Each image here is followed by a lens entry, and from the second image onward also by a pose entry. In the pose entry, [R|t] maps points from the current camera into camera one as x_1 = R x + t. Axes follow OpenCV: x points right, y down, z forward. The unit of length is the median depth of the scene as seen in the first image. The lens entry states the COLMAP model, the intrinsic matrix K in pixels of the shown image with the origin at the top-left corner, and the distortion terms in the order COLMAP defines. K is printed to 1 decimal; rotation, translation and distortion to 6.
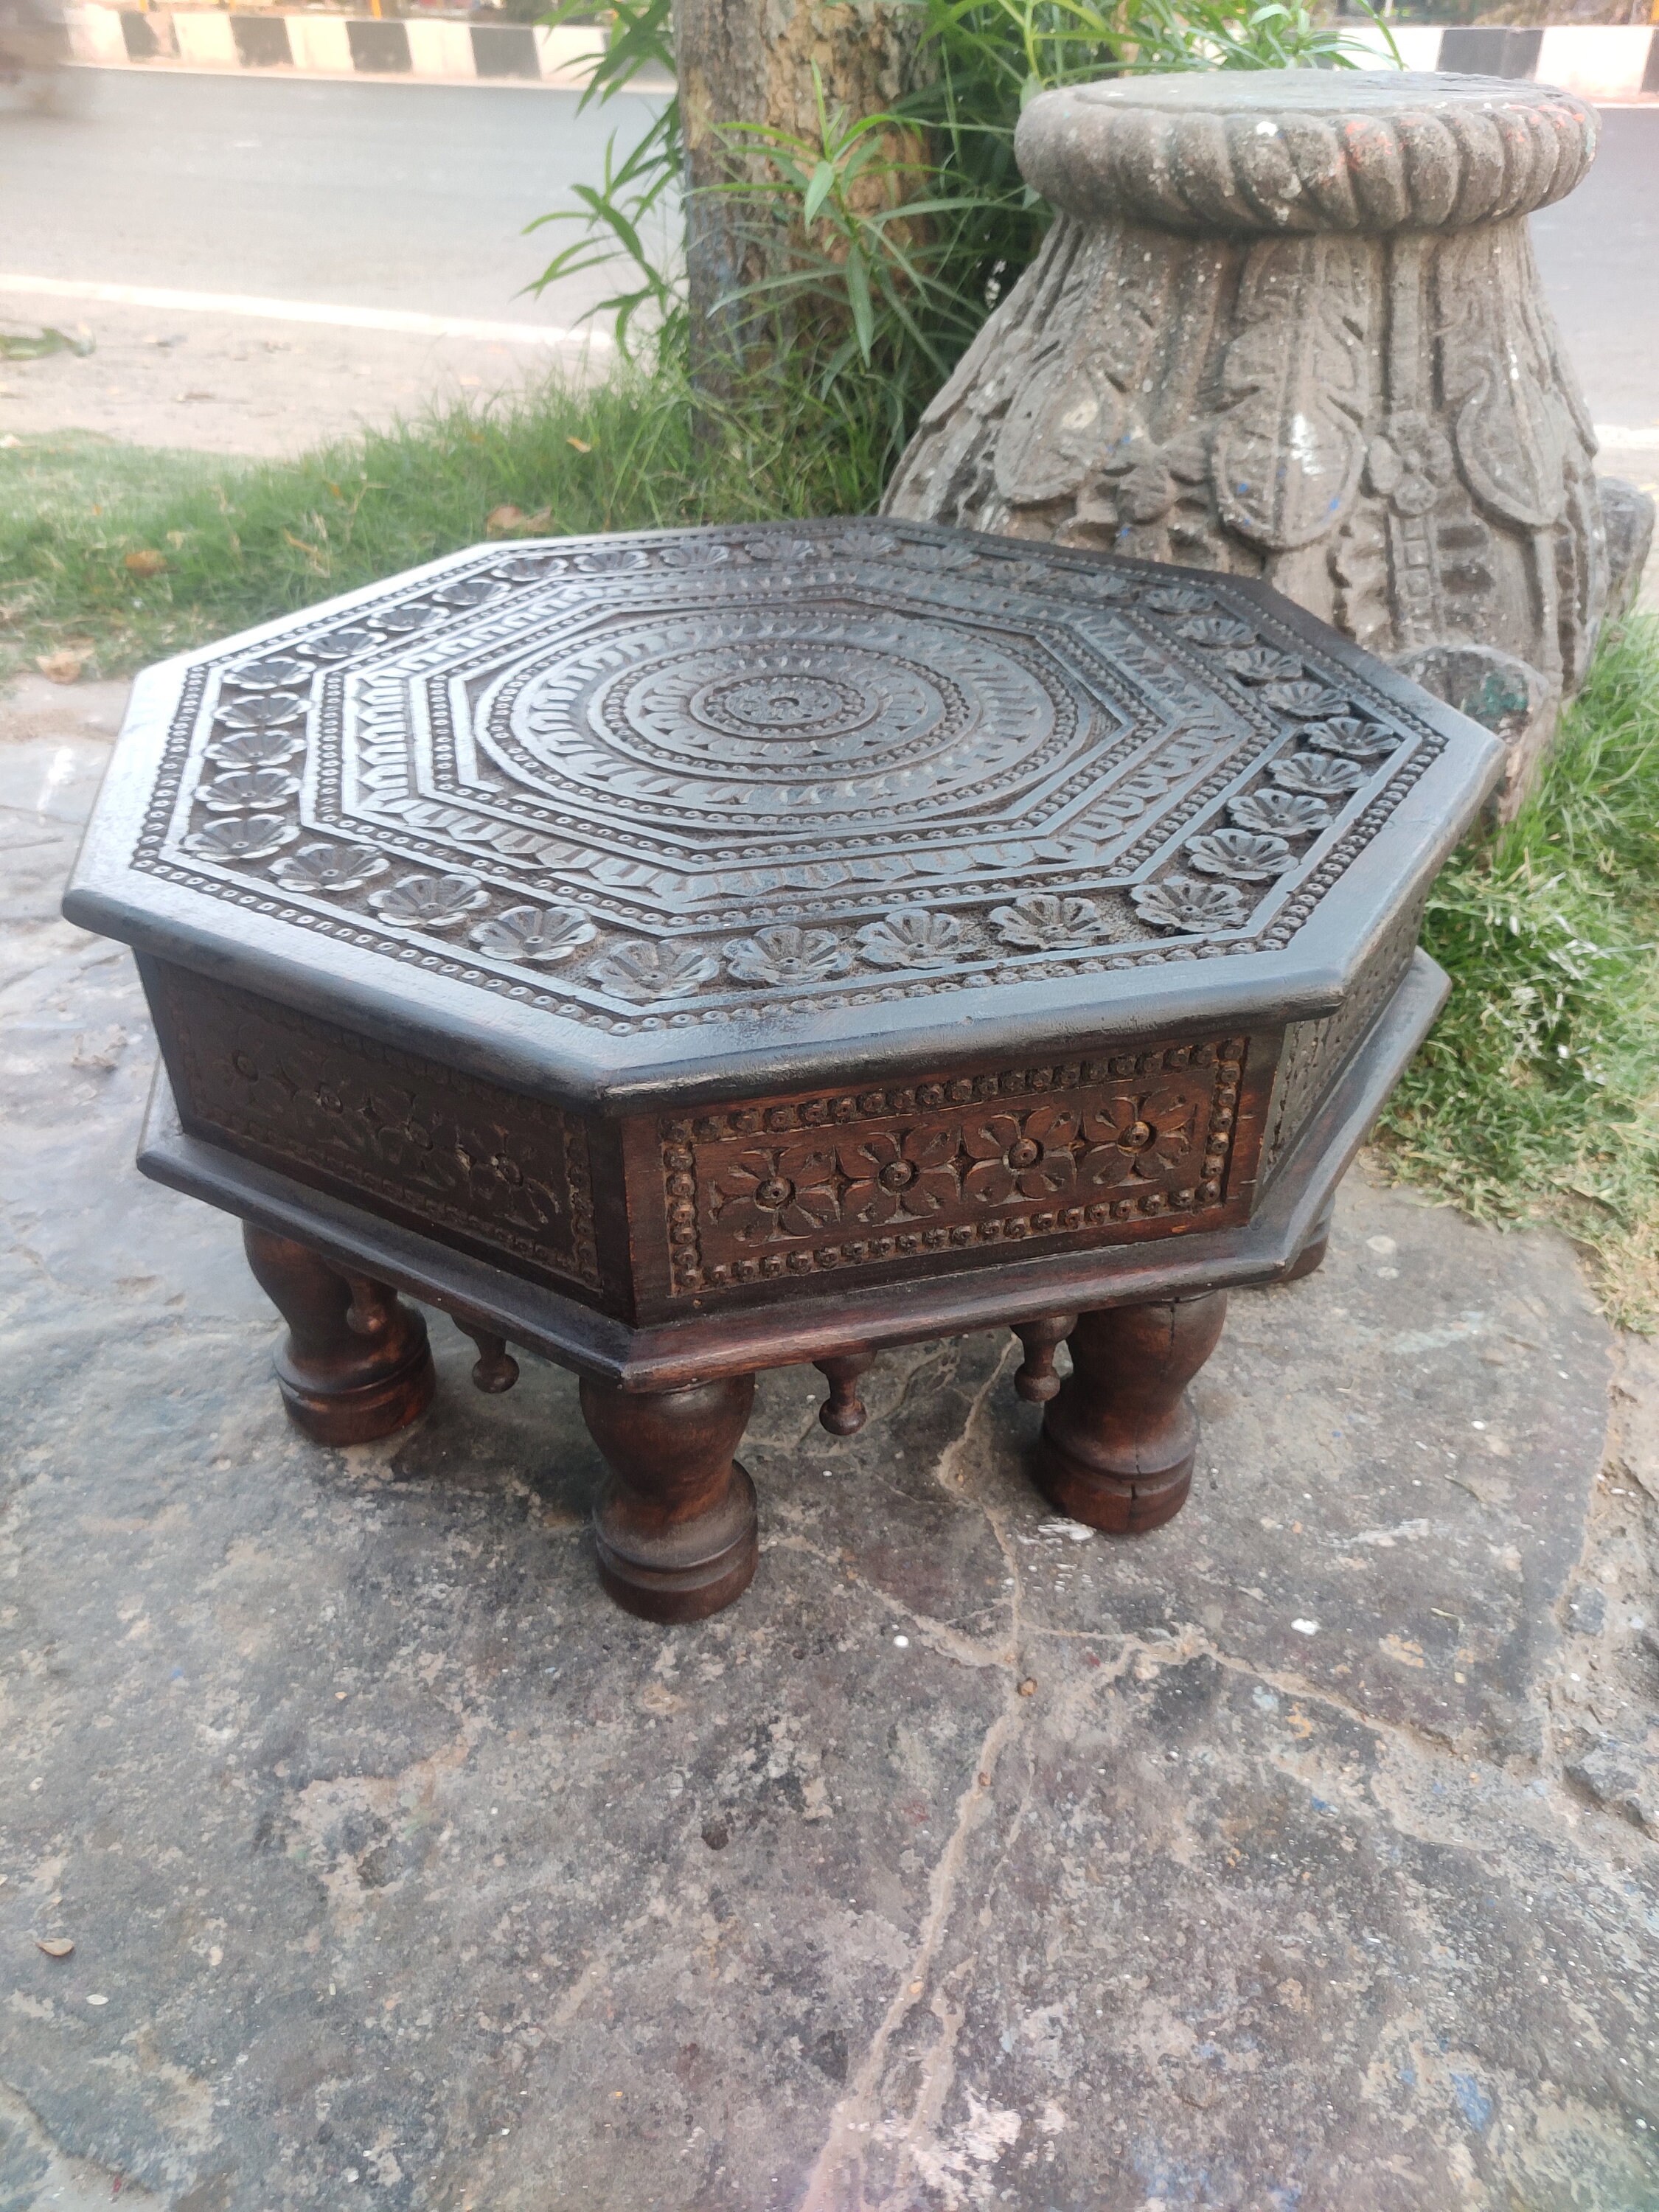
lens RADIAL K [[1688.6, 0, 829.5], [0, 1688.6, 1106.0], [0, 0, 1]] dist [-0.014861, 0.057297]
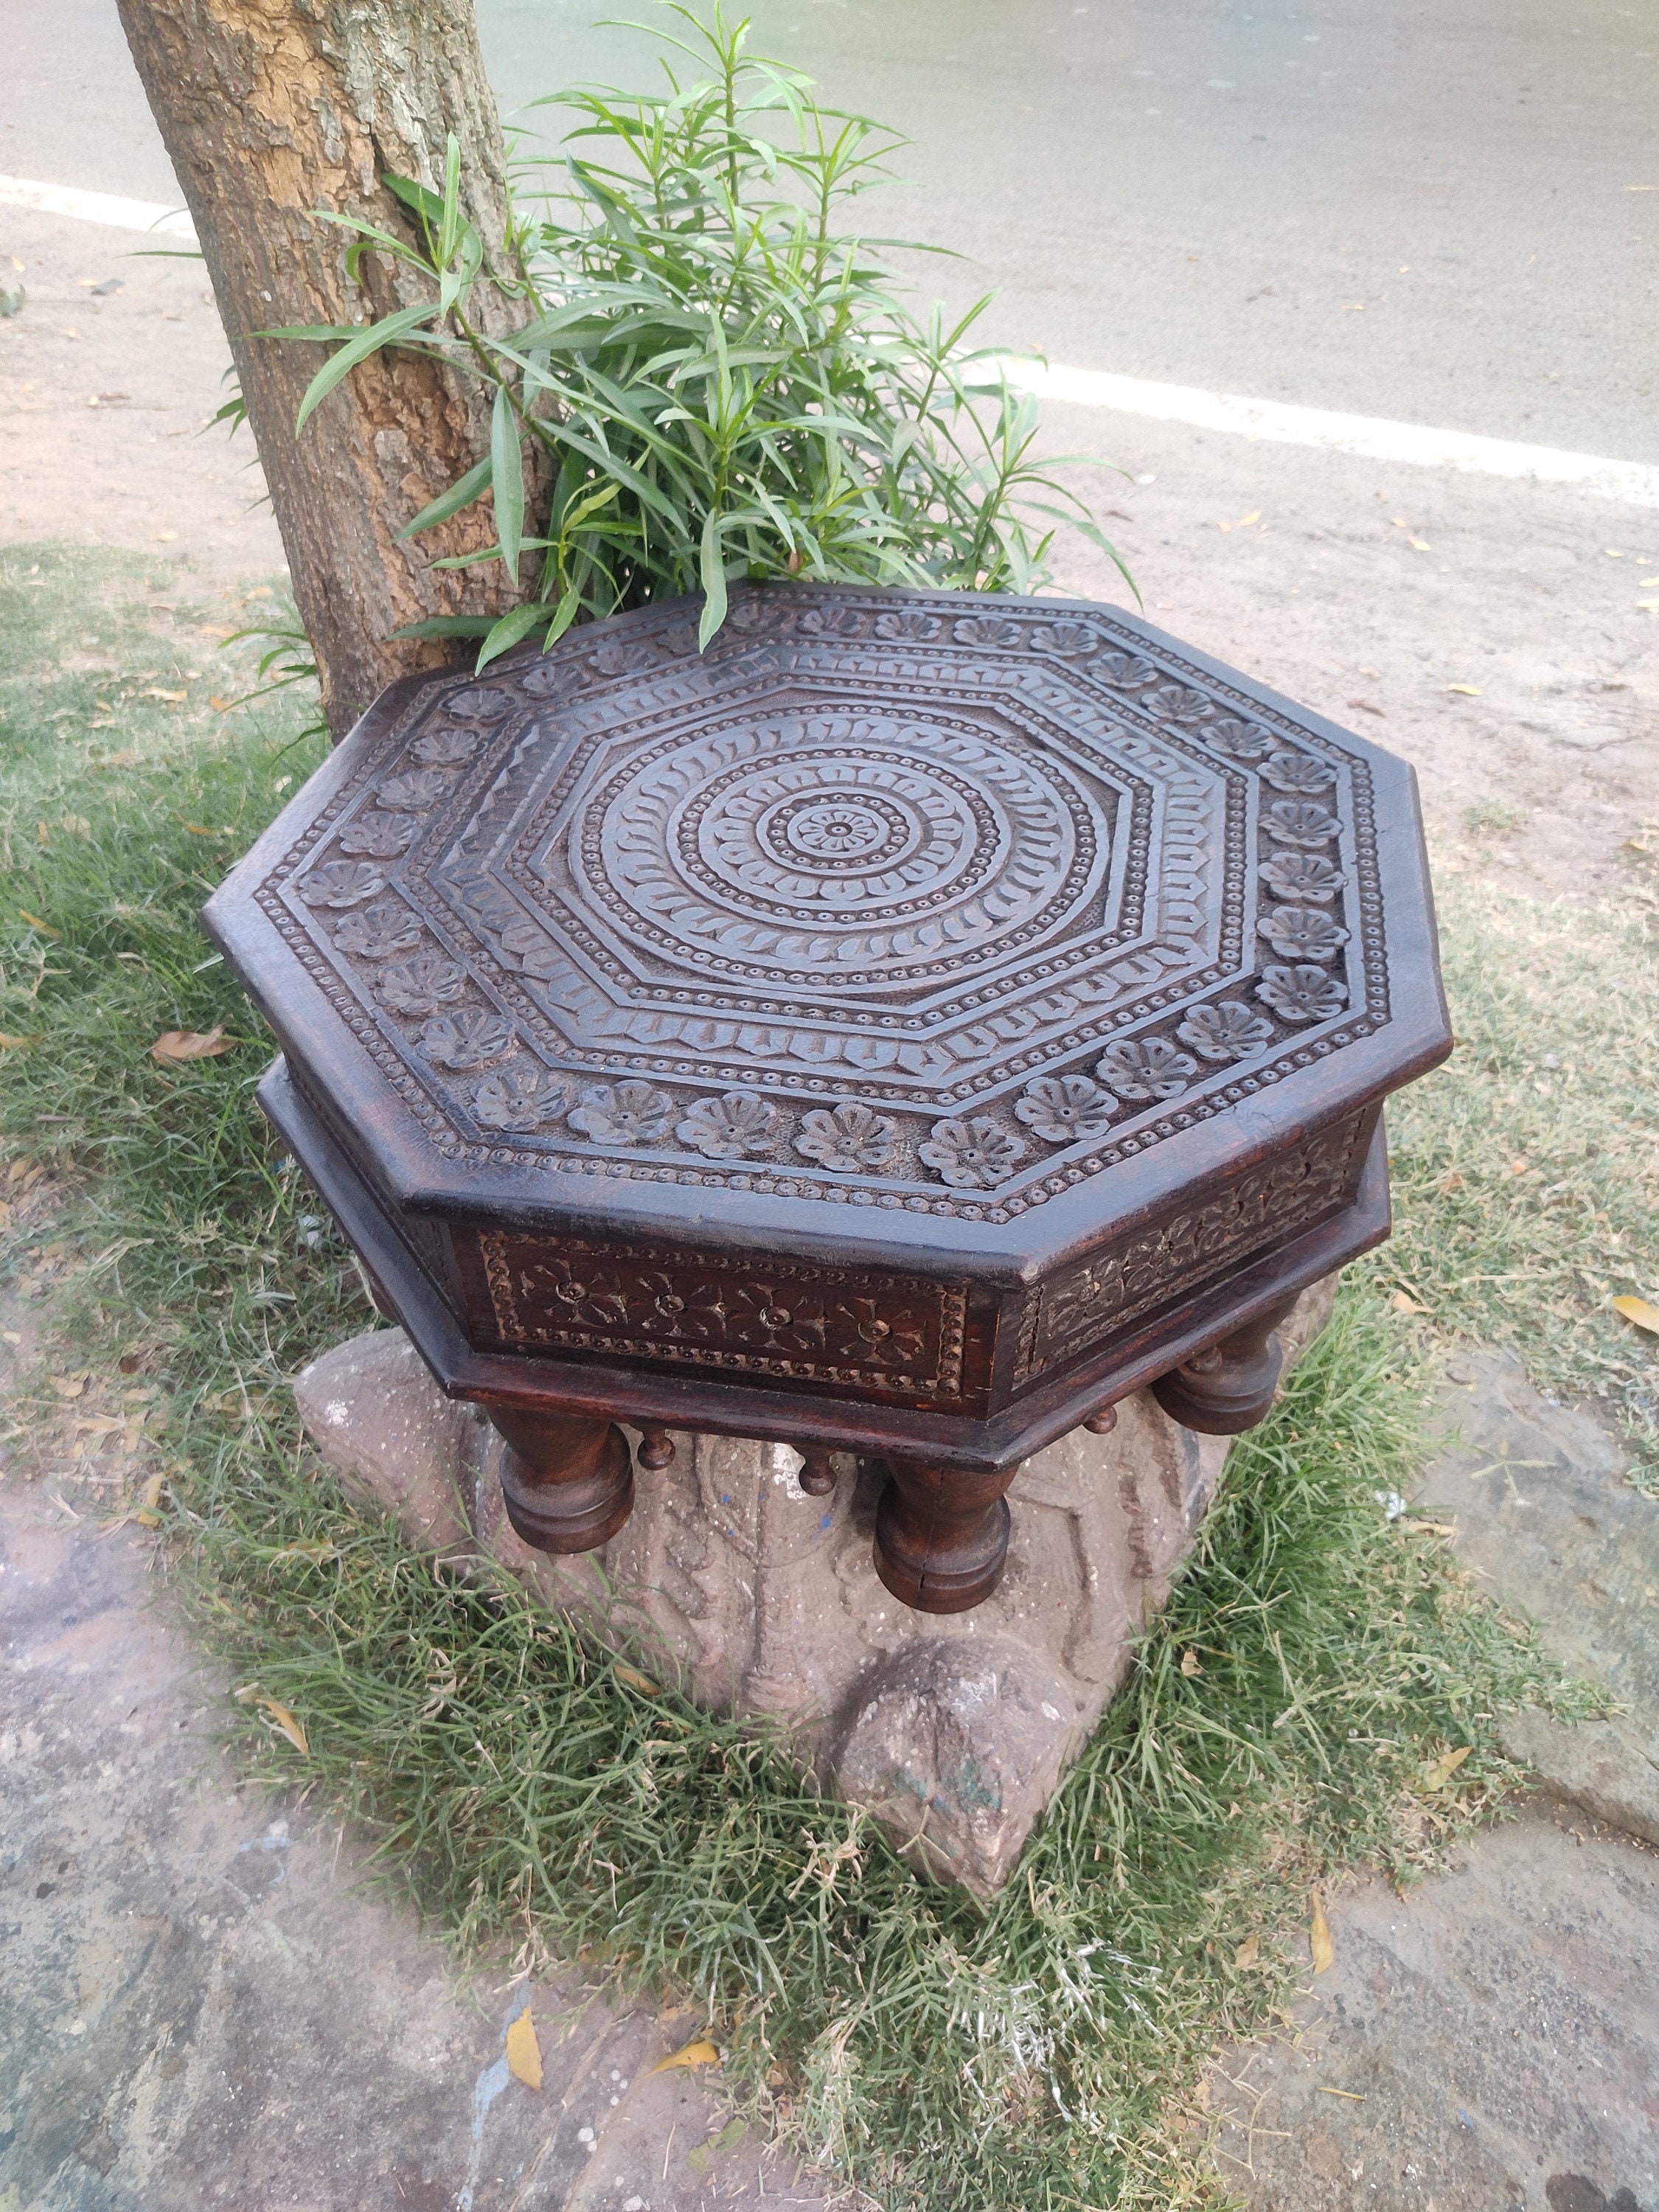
lens RADIAL K [[1682.2, 0, 833.3], [0, 1682.2, 1099.6], [0, 0, 1]] dist [-0.006414, 0.060806]
pose [[0.912796, 0.266338, -0.309623, 0.366988], [-0.225049, 0.960637, 0.162876, -0.247575], [0.340816, -0.078993, 0.936806, -0.074173]]
